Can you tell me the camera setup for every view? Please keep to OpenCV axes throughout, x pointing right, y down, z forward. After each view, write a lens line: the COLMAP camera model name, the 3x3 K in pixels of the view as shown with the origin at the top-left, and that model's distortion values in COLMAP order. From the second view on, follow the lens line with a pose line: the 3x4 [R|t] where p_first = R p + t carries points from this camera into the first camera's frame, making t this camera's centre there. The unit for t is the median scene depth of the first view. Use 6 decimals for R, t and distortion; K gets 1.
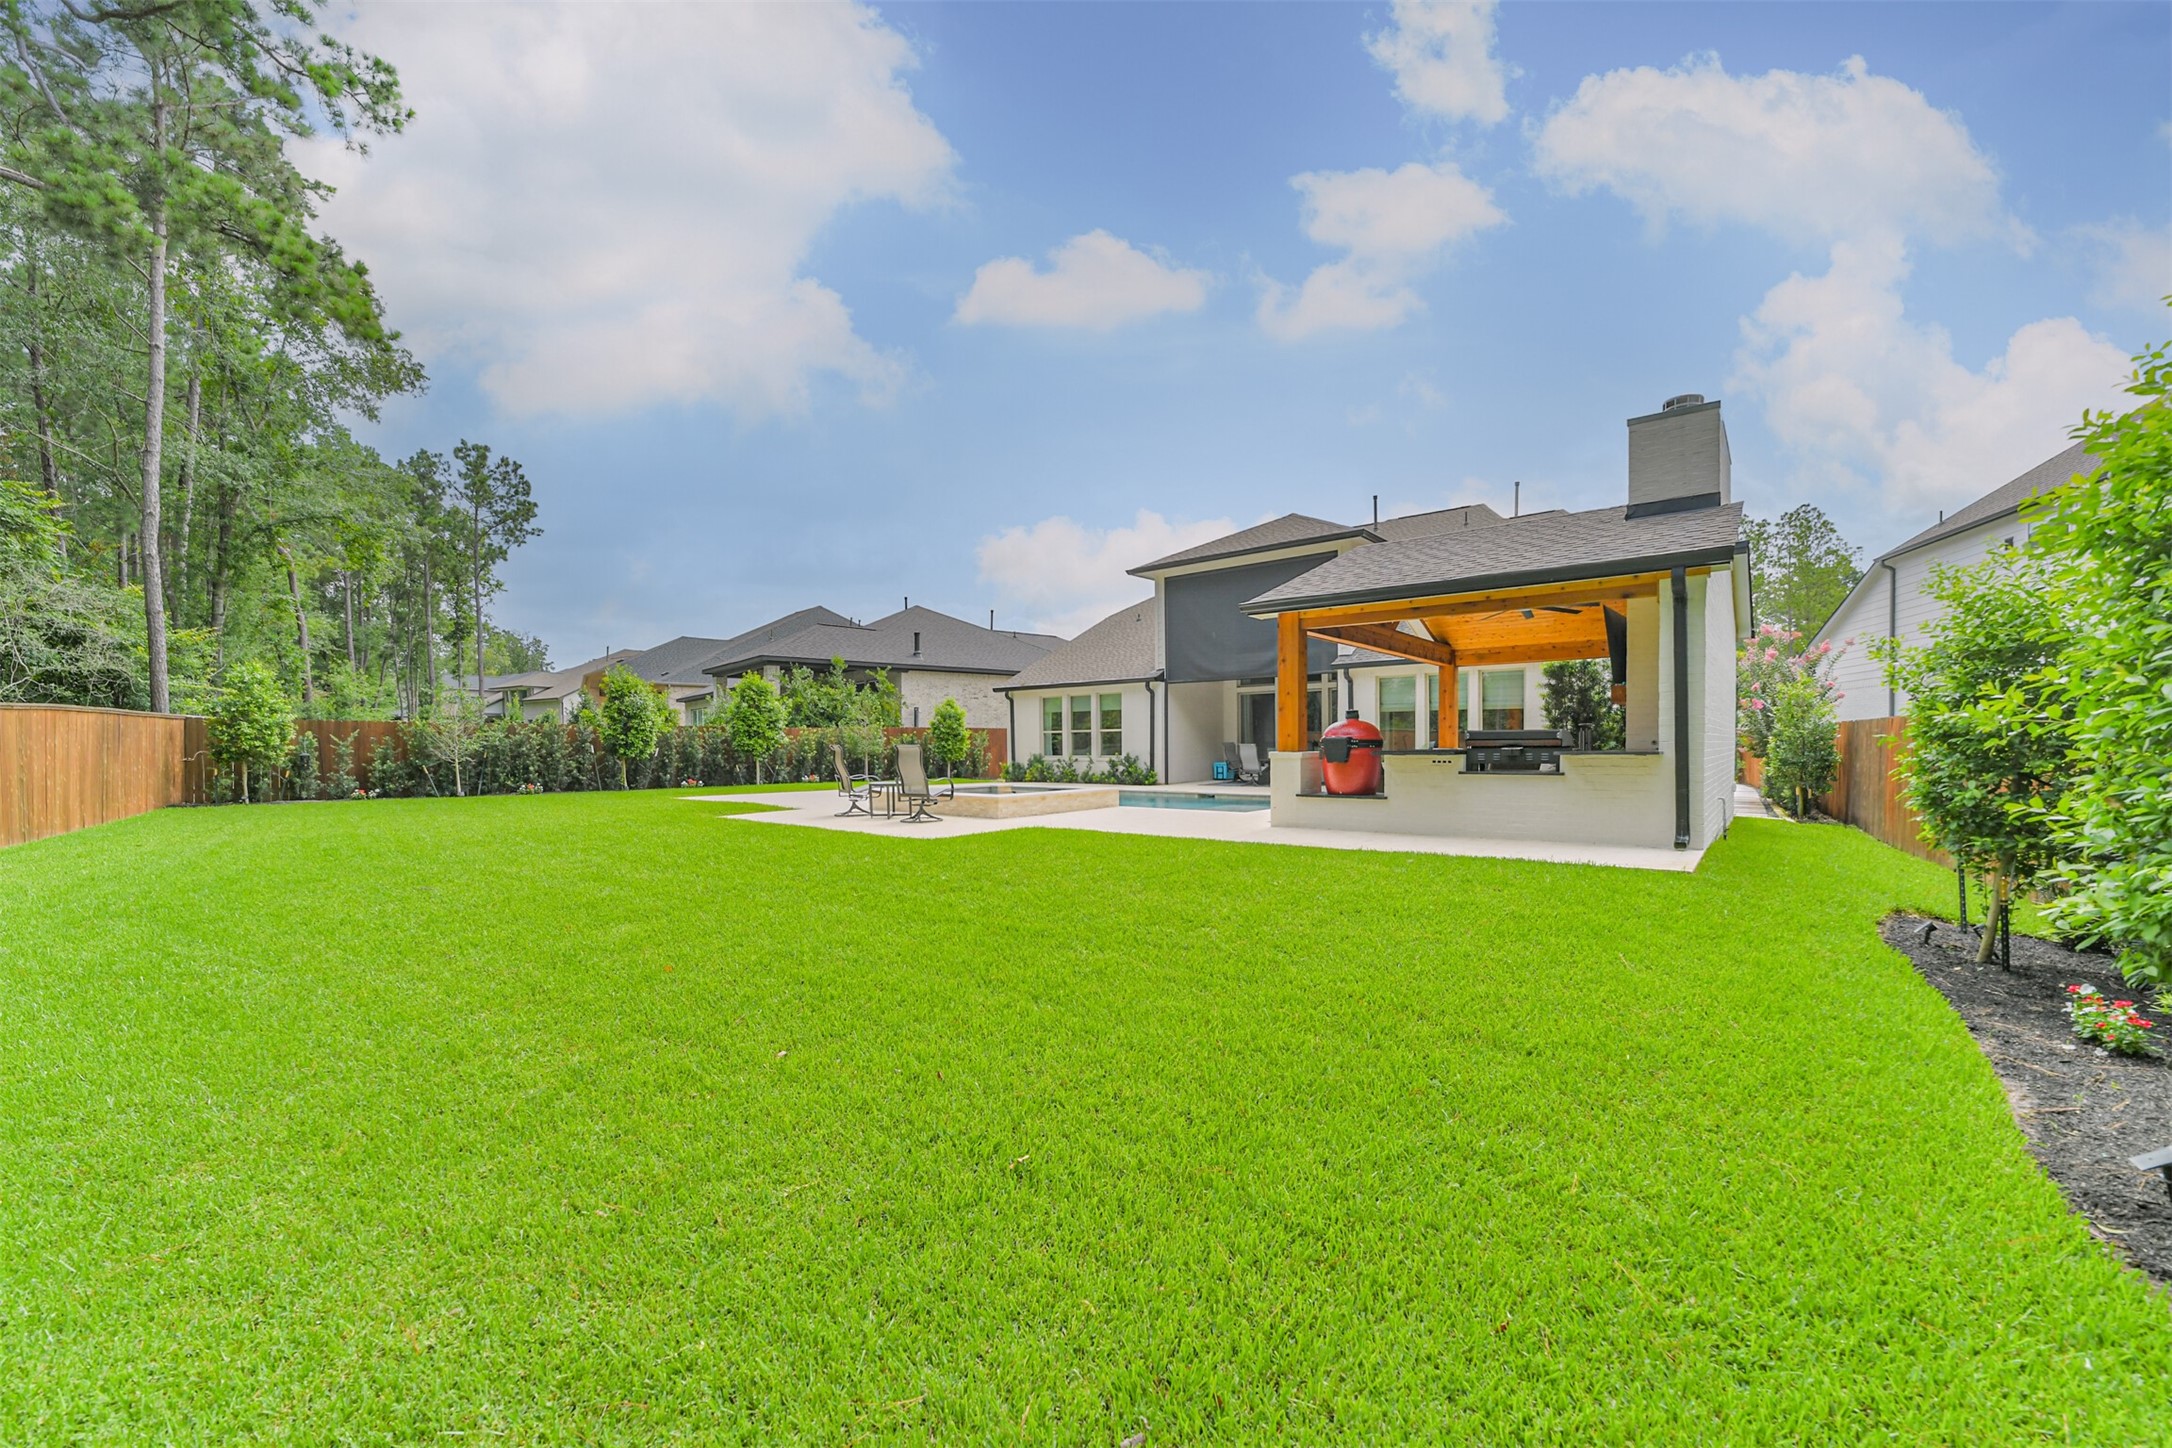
lens RADIAL K [[857.0, 0, 1088.3], [0, 857.0, 750.3], [0, 0, 1]] dist [-0.029012, 0.006296]
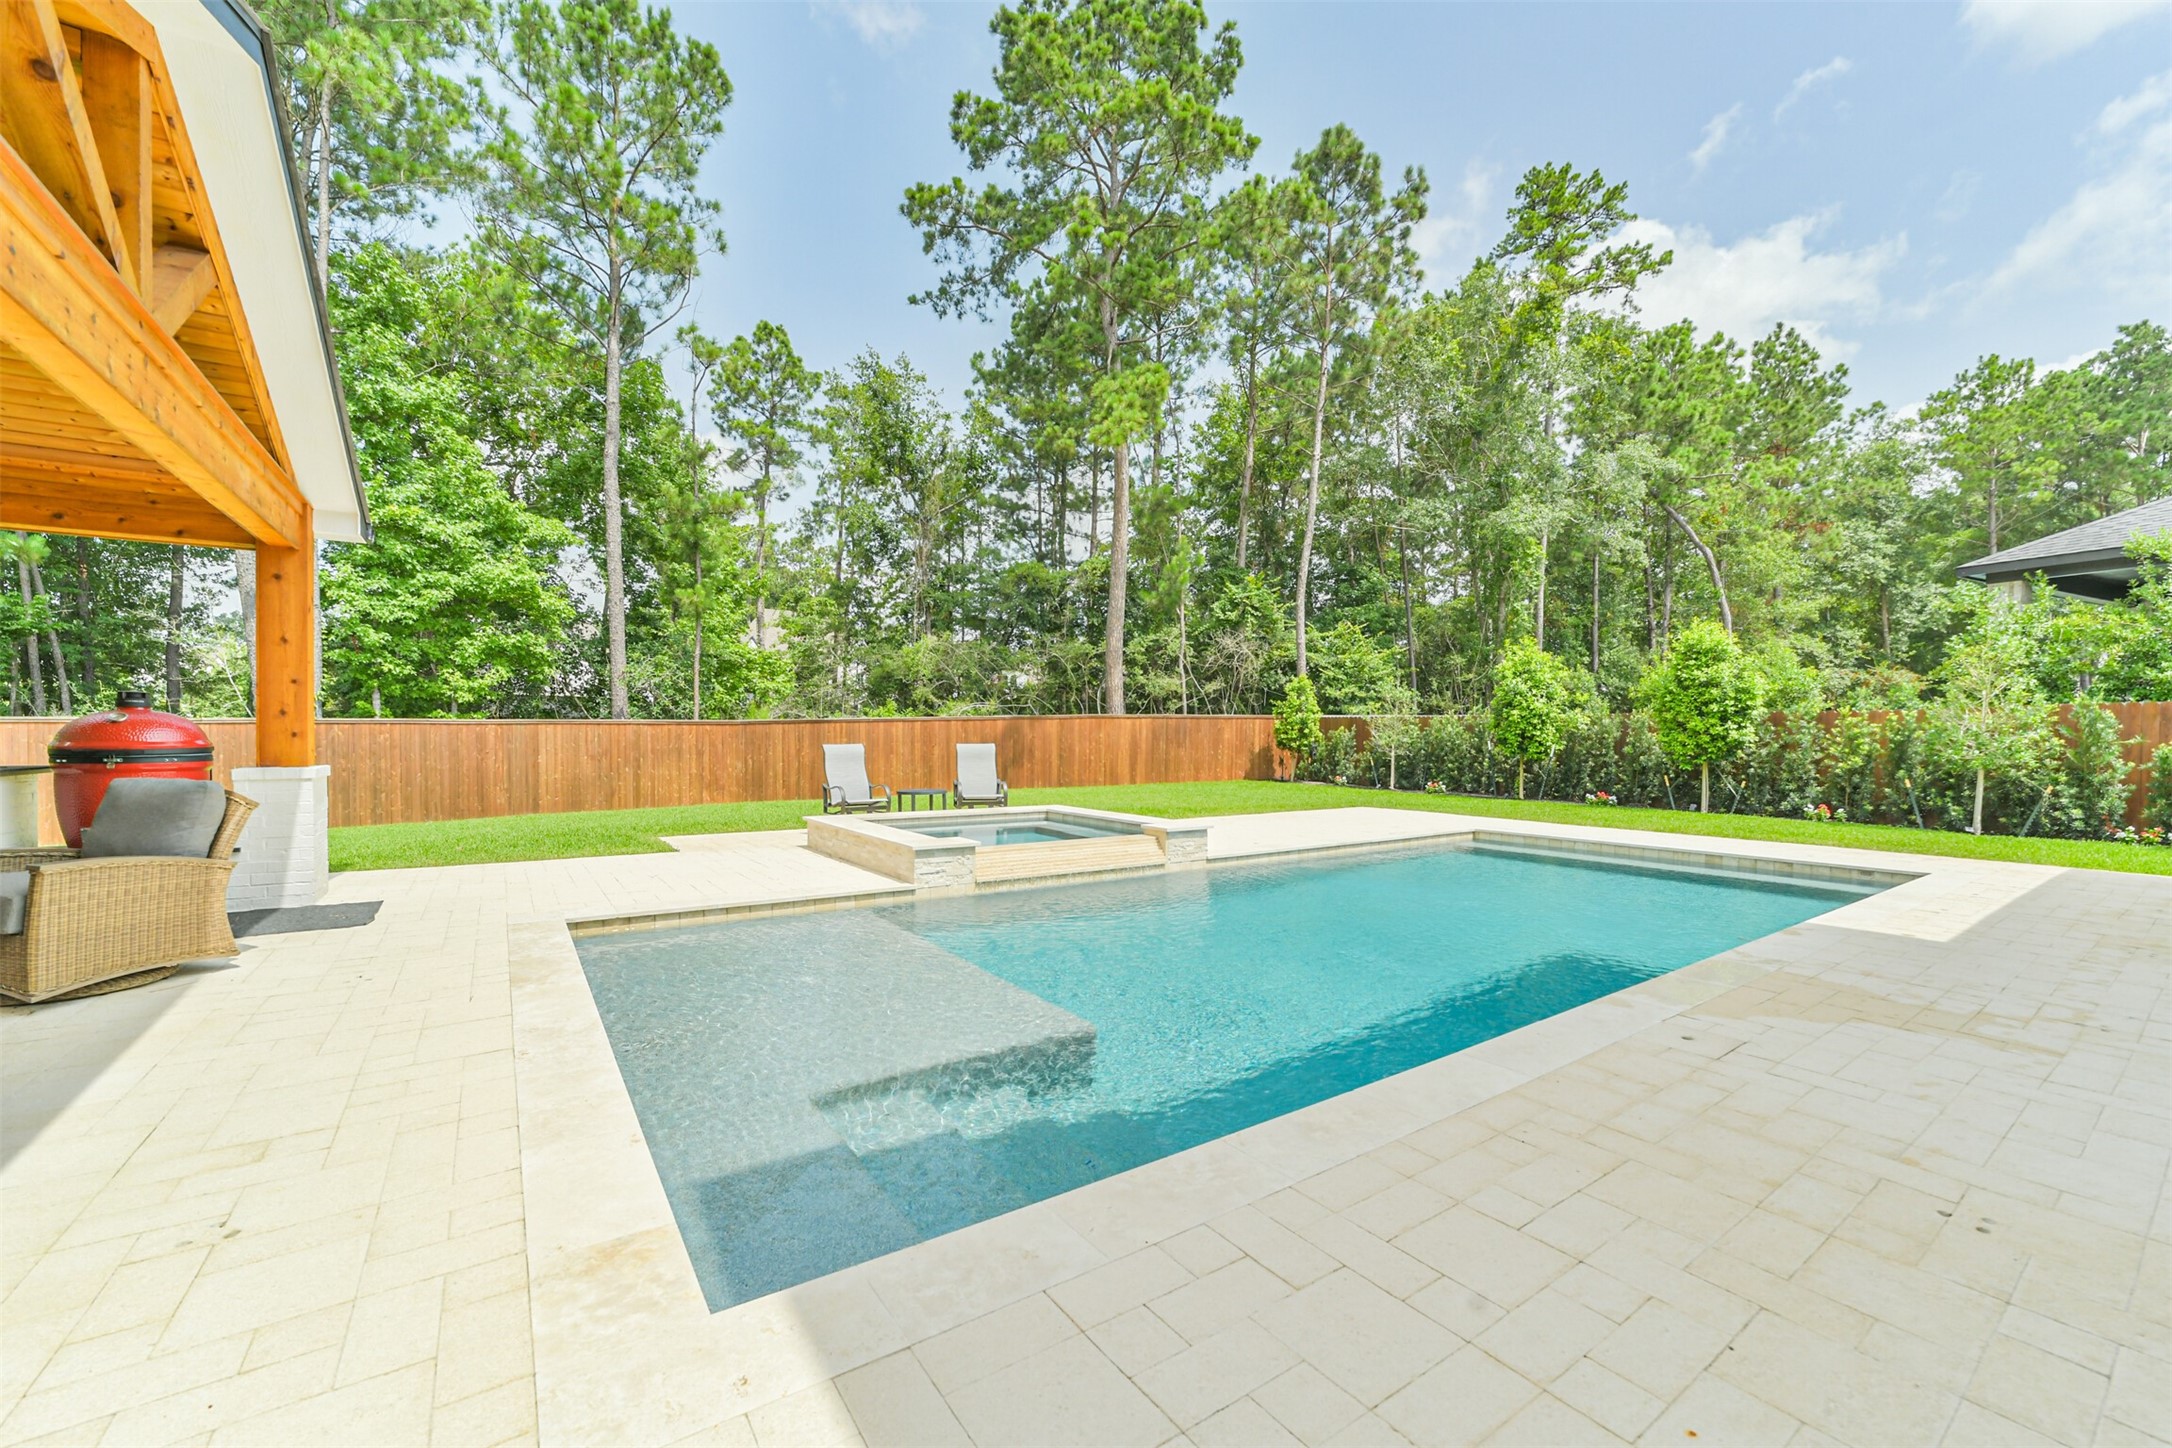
lens RADIAL K [[857.0, 0, 1088.3], [0, 857.0, 750.3], [0, 0, 1]] dist [-0.029012, 0.006296]
pose [[-0.274063, 0.022653, -0.961445, 0.270497], [-0.010152, 0.999599, 0.026446, -0.011856], [0.961658, 0.017008, -0.273723, 0.715592]]
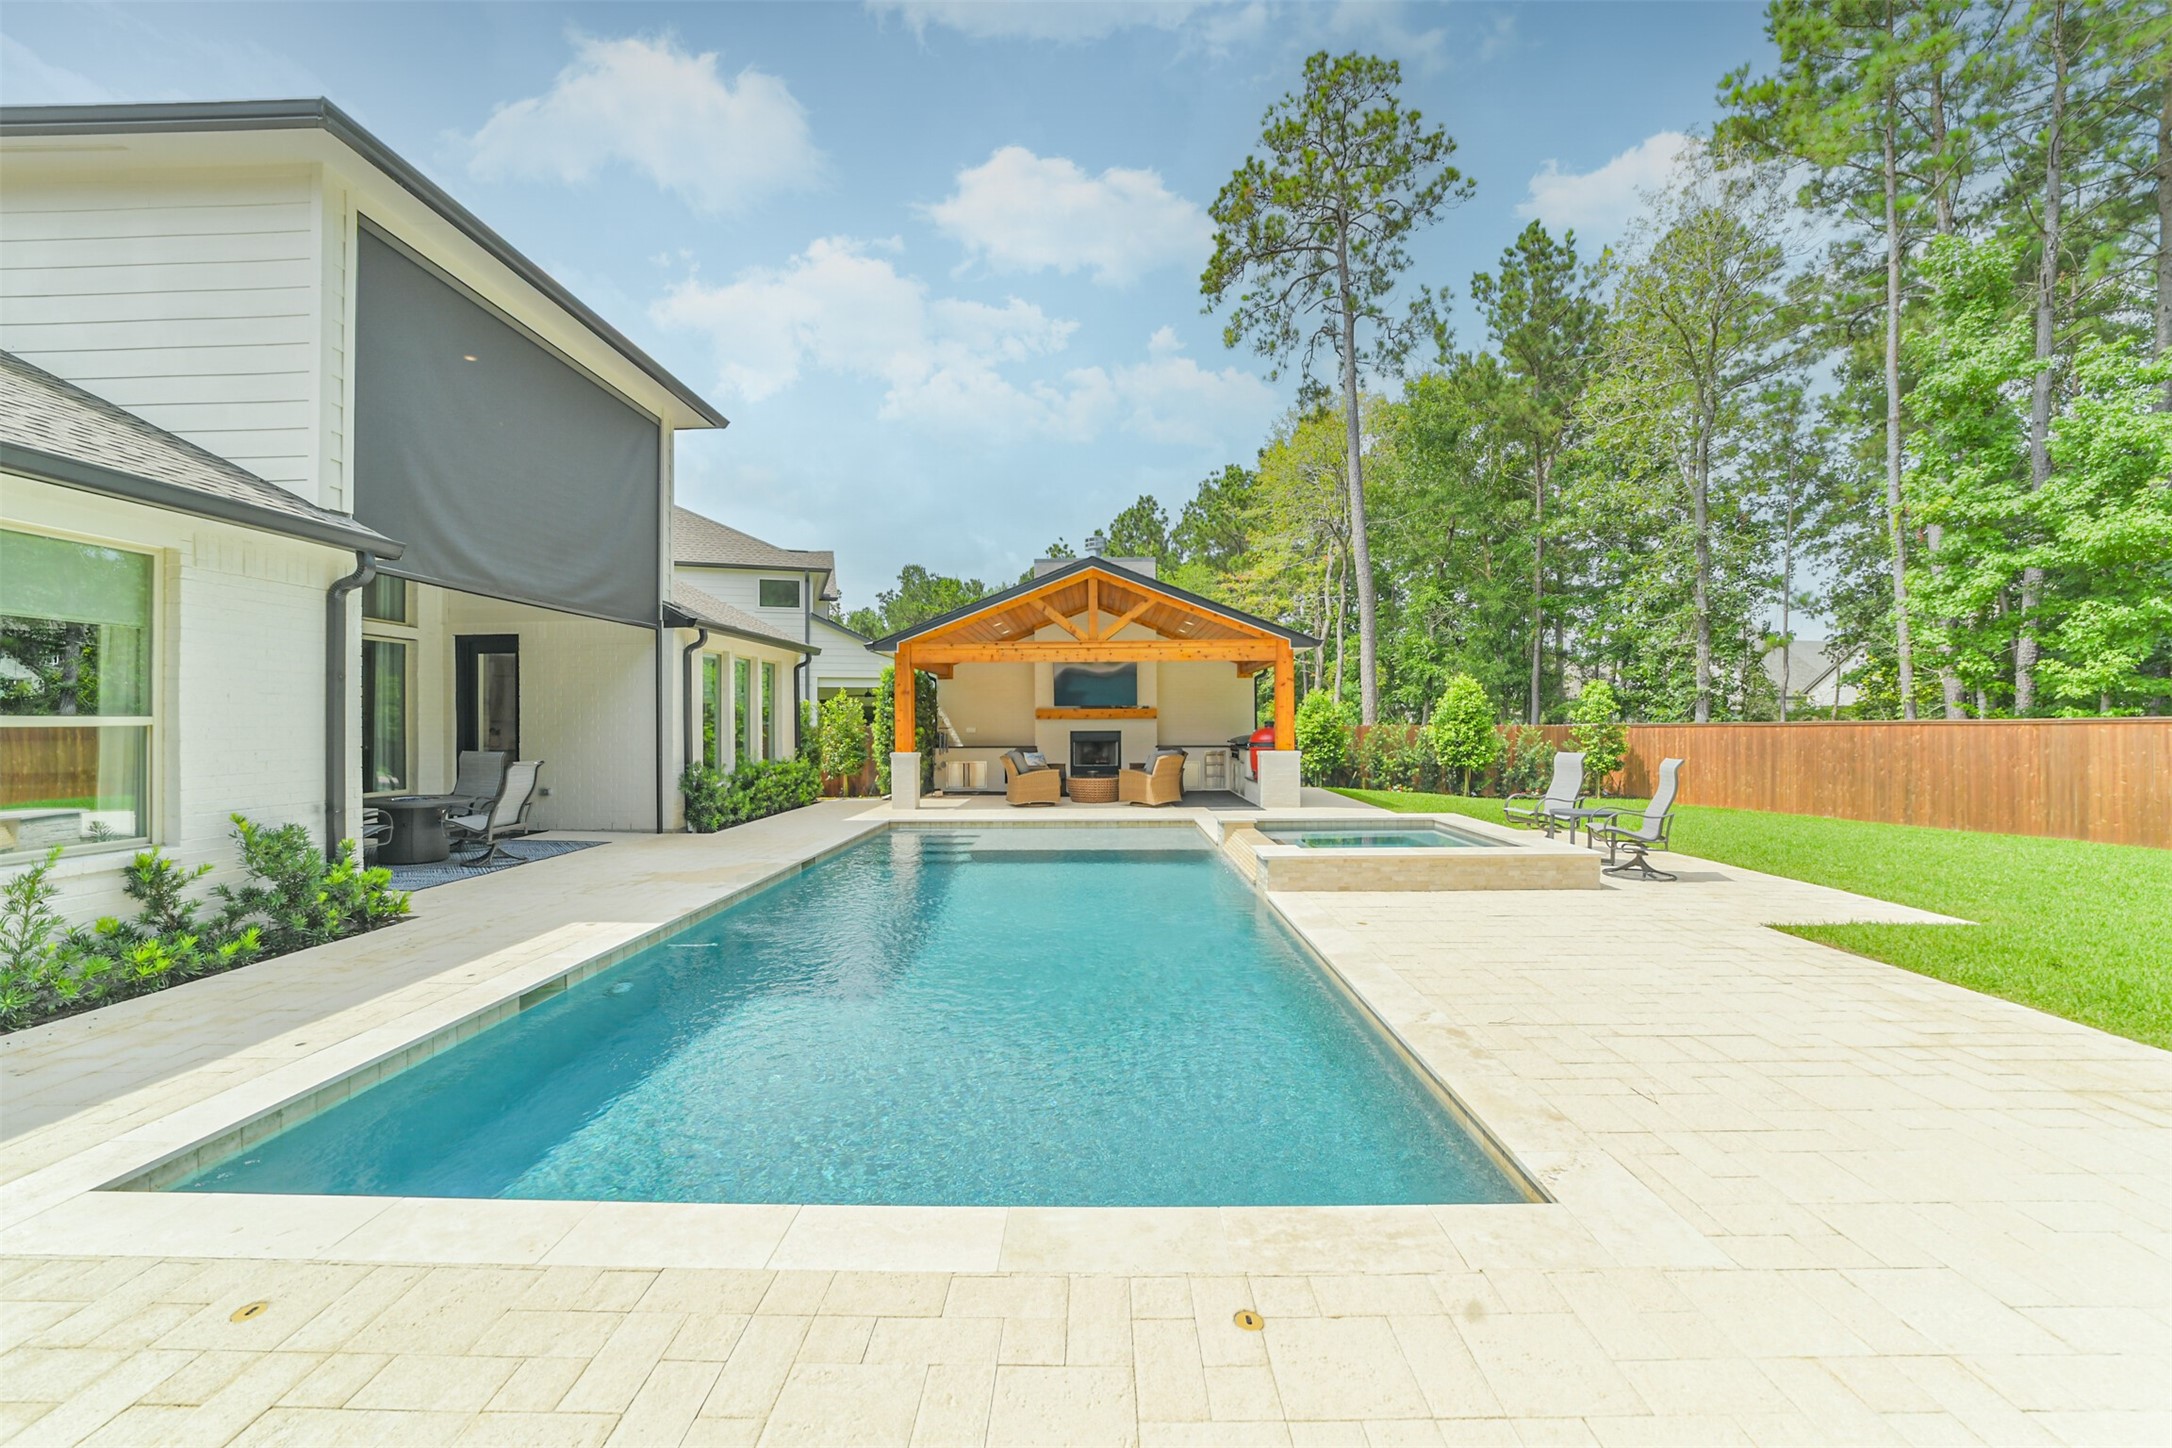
lens RADIAL K [[862.3, 0, 1091.3], [0, 862.3, 715.1], [0, 0, 1]] dist [-0.043202, 0.010996]
pose [[-0.626889, 0.016376, 0.778936, -0.265990], [0.012952, 0.999860, -0.010596, -0.018257], [-0.779001, 0.003447, -0.627014, 0.895115]]
